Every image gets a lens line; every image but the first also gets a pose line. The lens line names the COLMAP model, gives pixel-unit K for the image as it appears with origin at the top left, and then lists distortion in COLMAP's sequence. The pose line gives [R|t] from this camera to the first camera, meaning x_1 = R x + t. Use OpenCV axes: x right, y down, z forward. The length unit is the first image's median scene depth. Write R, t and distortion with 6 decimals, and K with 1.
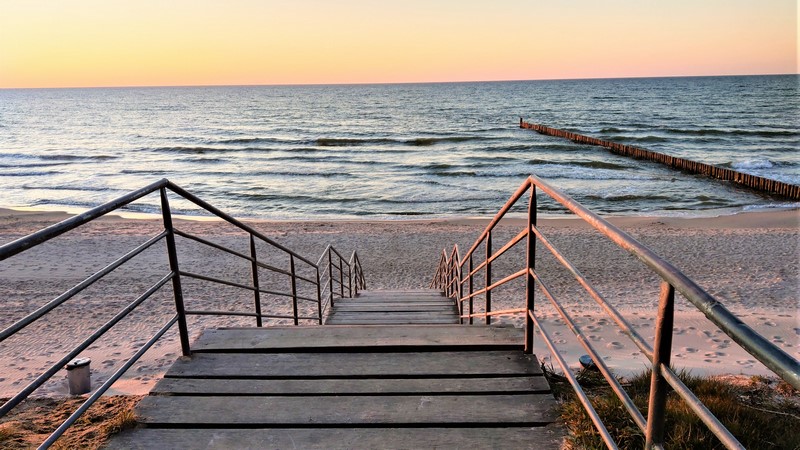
lens RADIAL K [[594.0, 0, 400.0], [0, 594.0, 225.0], [0, 0, 1]] dist [0.010691, -0.000664]
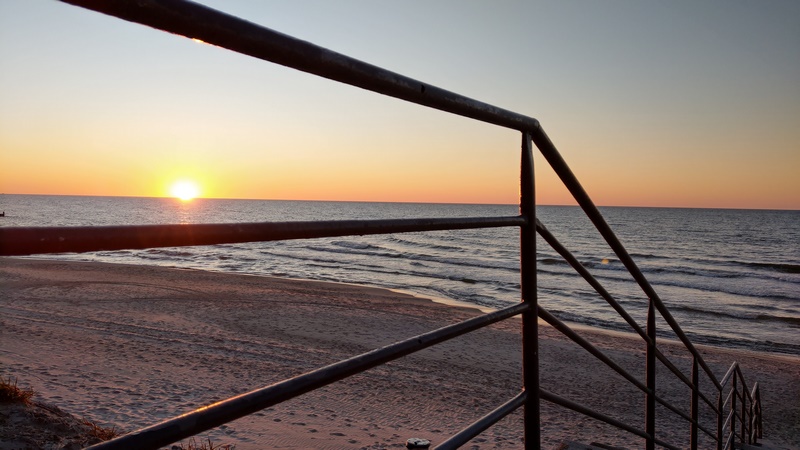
lens RADIAL K [[594.0, 0, 400.0], [0, 594.0, 225.0], [0, 0, 1]] dist [0.010691, -0.000664]
pose [[0.829763, 0.047629, -0.556080, -0.037124], [-0.149349, 0.978965, -0.139004, 0.018825], [0.537762, 0.198391, 0.819422, 0.098944]]
